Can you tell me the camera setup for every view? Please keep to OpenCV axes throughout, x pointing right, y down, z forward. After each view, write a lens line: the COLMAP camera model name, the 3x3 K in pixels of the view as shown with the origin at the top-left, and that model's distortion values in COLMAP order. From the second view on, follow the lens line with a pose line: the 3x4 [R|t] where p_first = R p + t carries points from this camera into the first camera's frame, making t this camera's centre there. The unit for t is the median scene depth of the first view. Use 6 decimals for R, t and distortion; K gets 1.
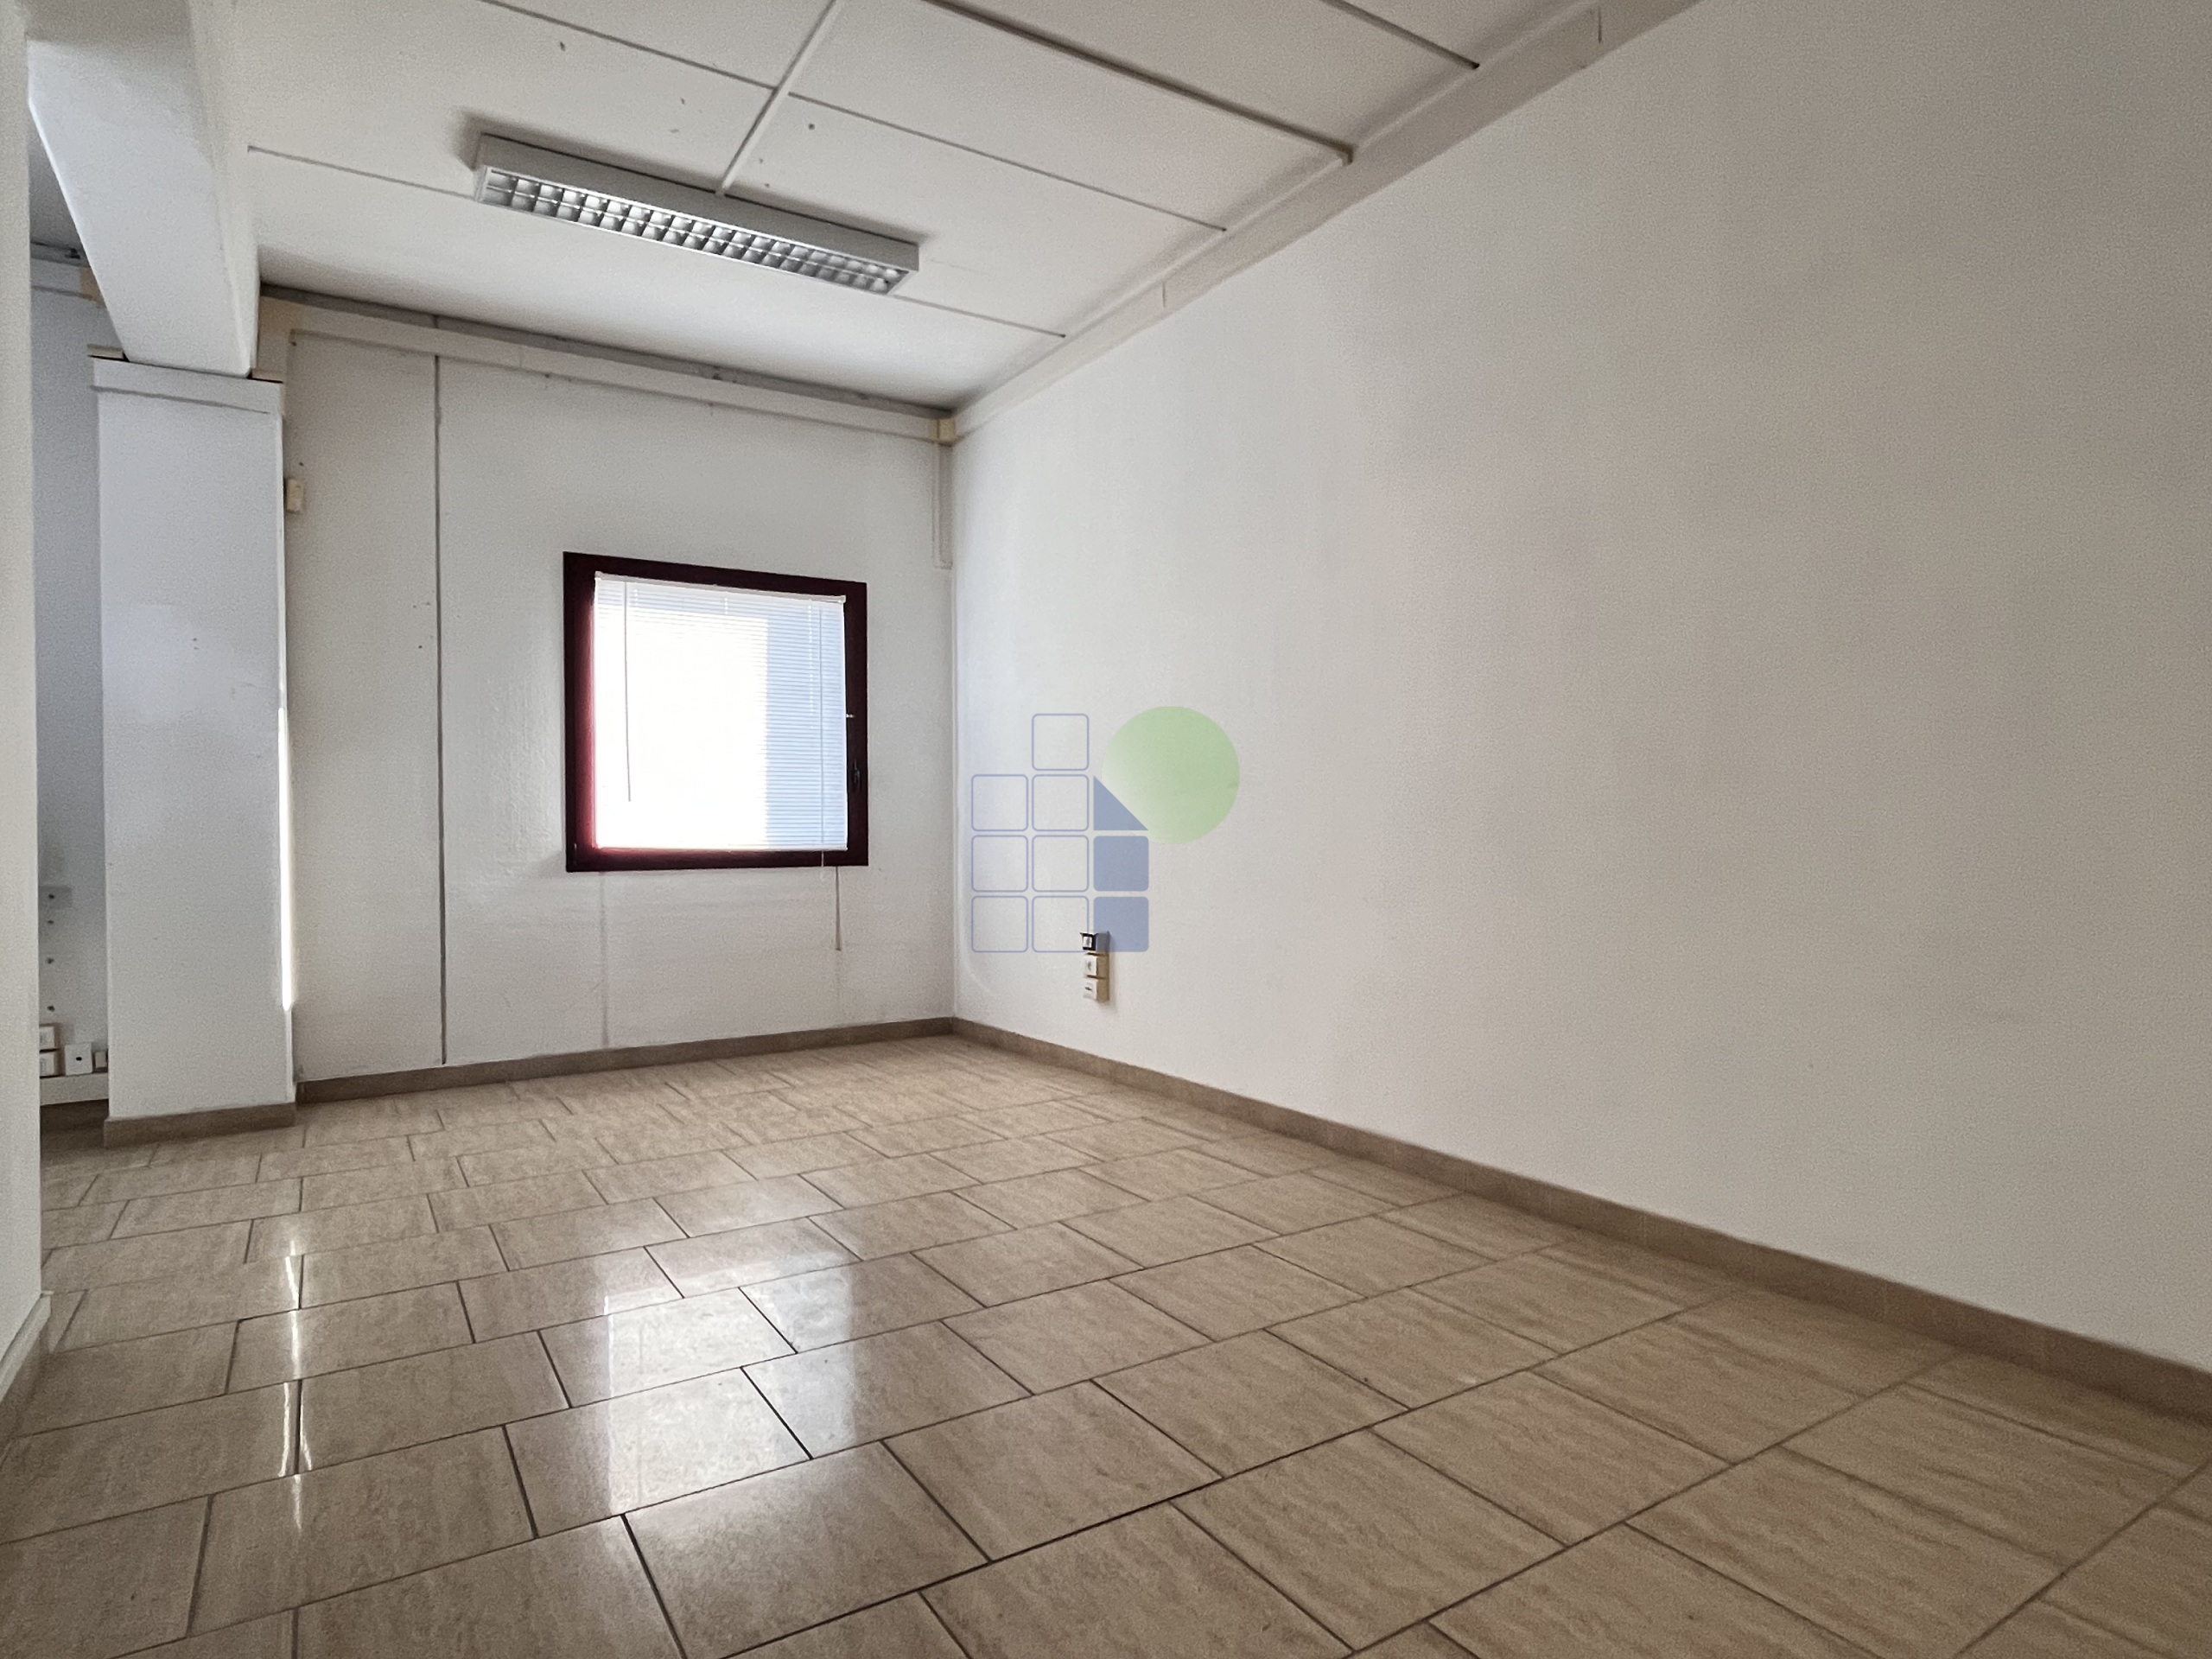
lens RADIAL K [[1246.6, 0, 1105.6], [0, 1246.6, 817.9], [0, 0, 1]] dist [-0.001490, -0.000912]
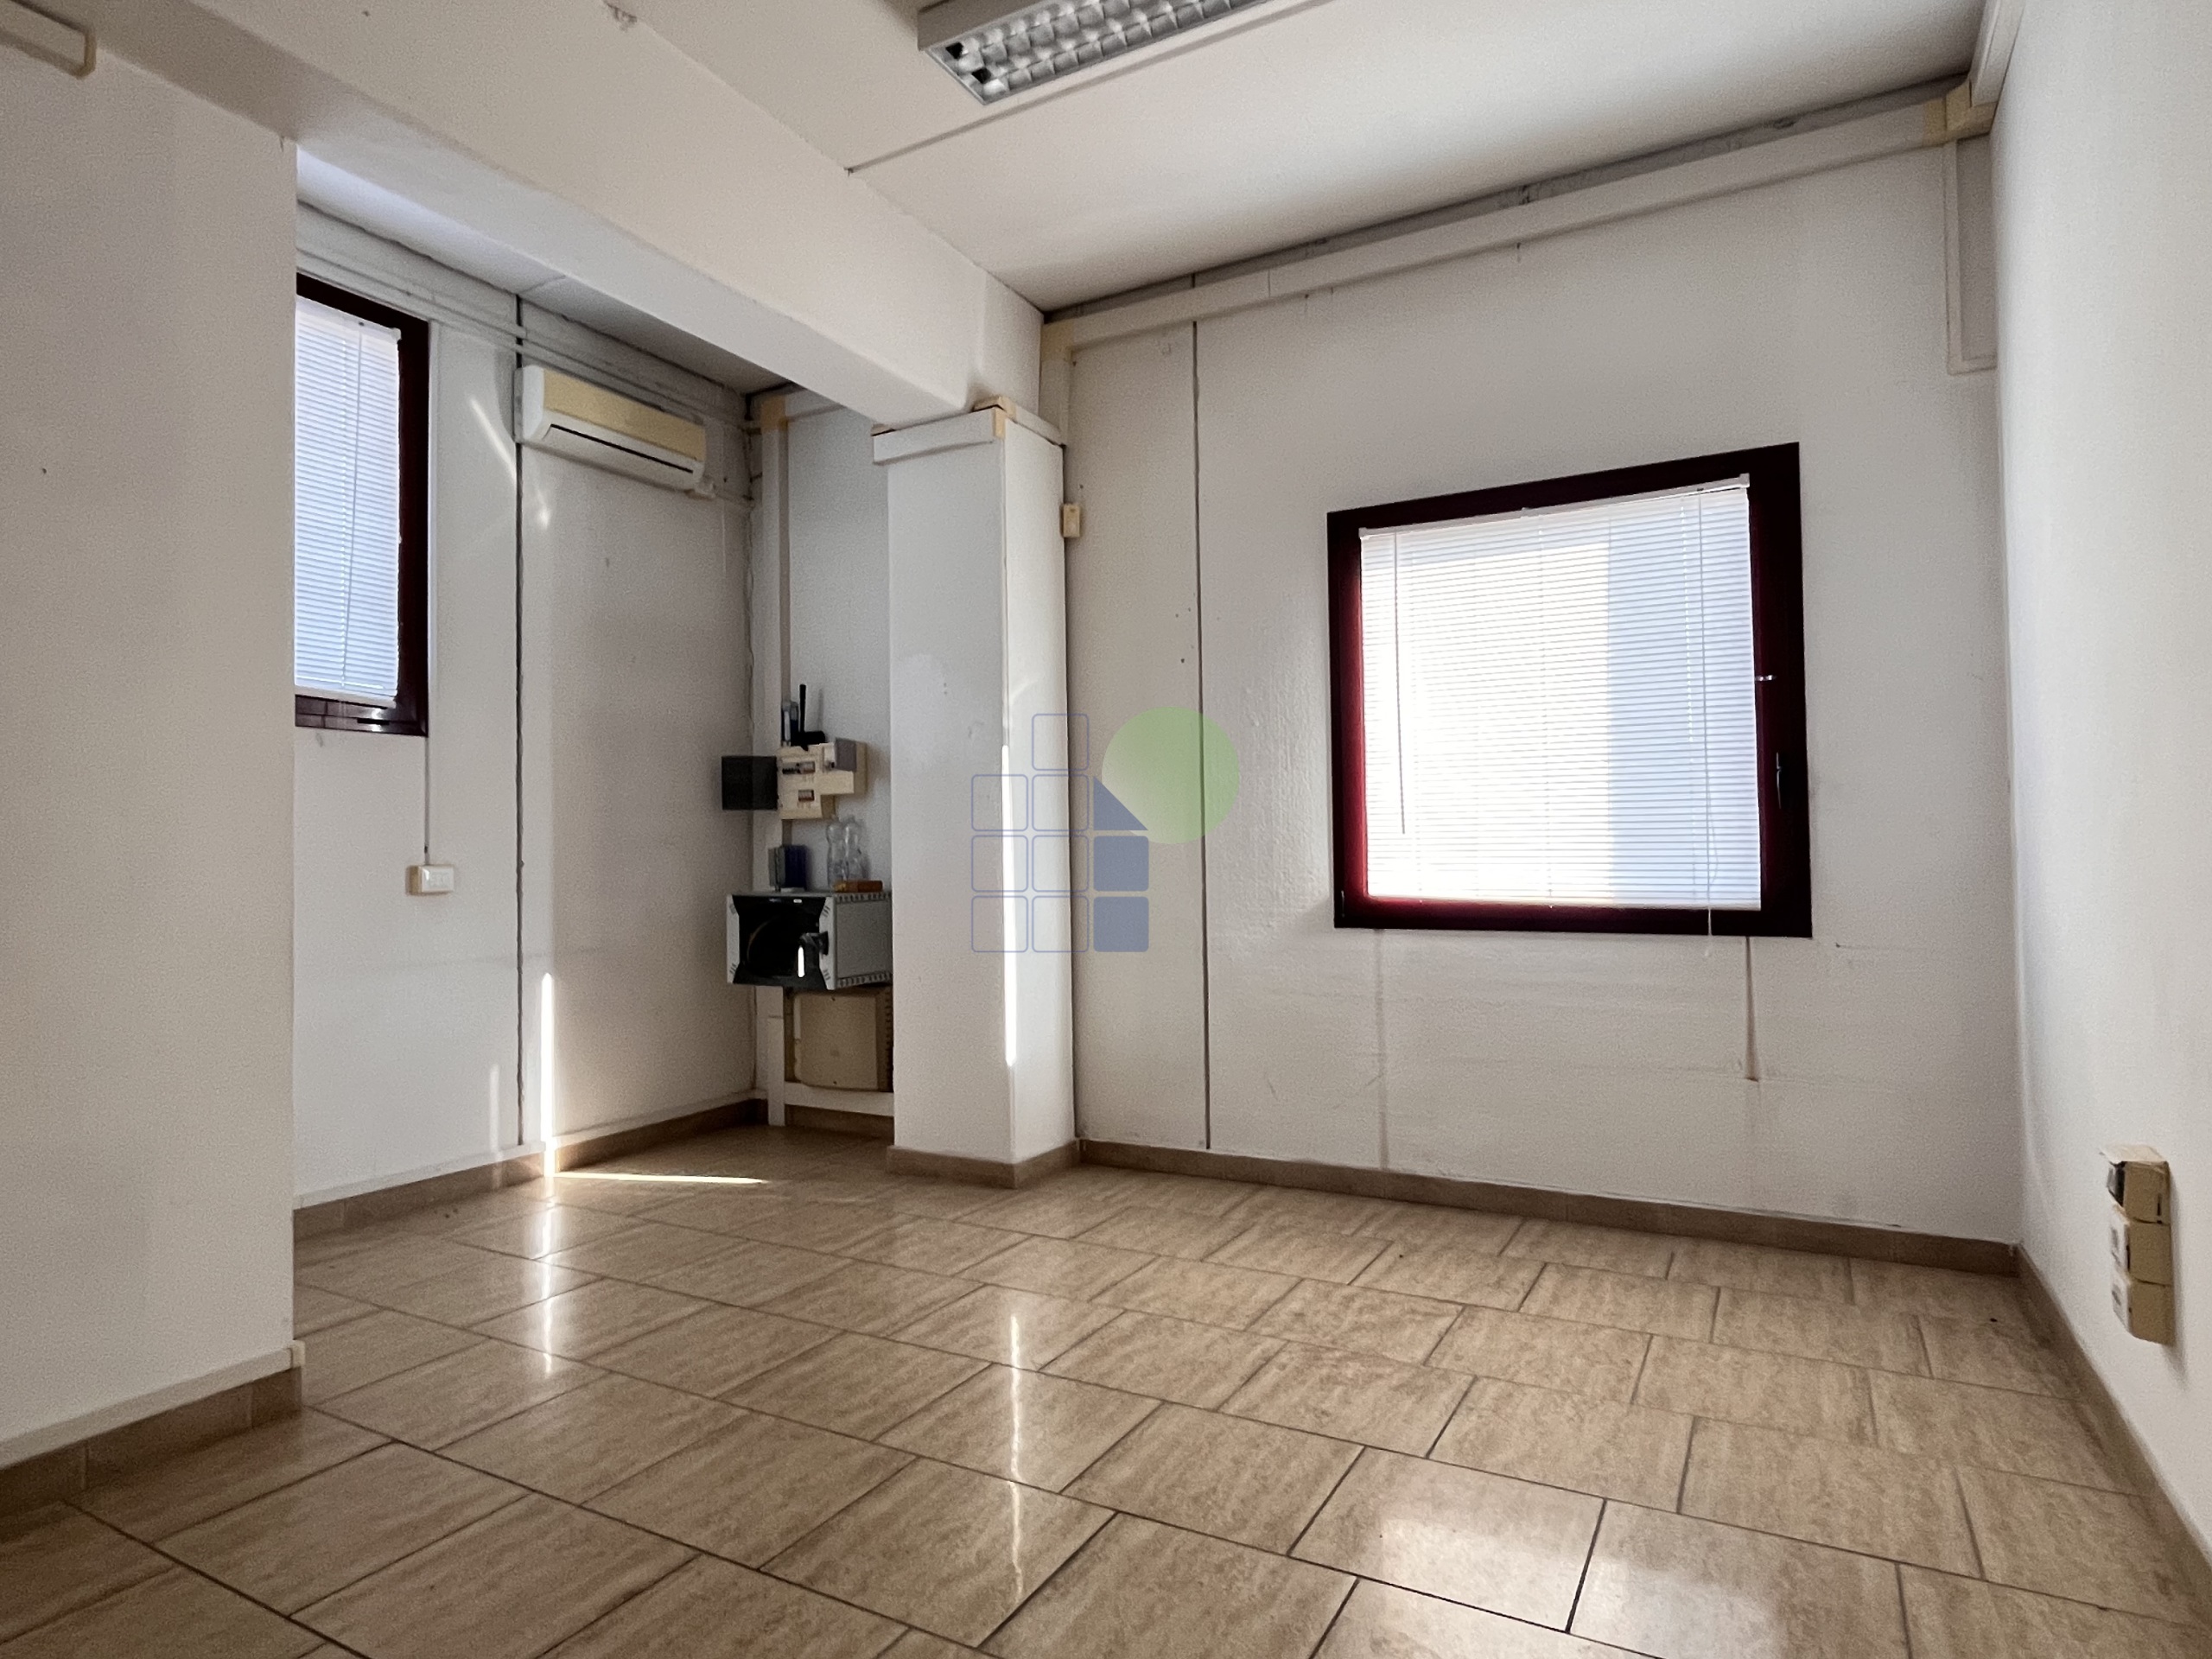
lens RADIAL K [[1246.6, 0, 1105.6], [0, 1246.6, 817.9], [0, 0, 1]] dist [-0.001490, -0.000912]
pose [[0.479148, -0.023514, -0.877419, 0.172050], [0.013443, 0.999720, -0.019450, -0.010559], [0.877631, -0.002476, 0.479330, 0.501583]]
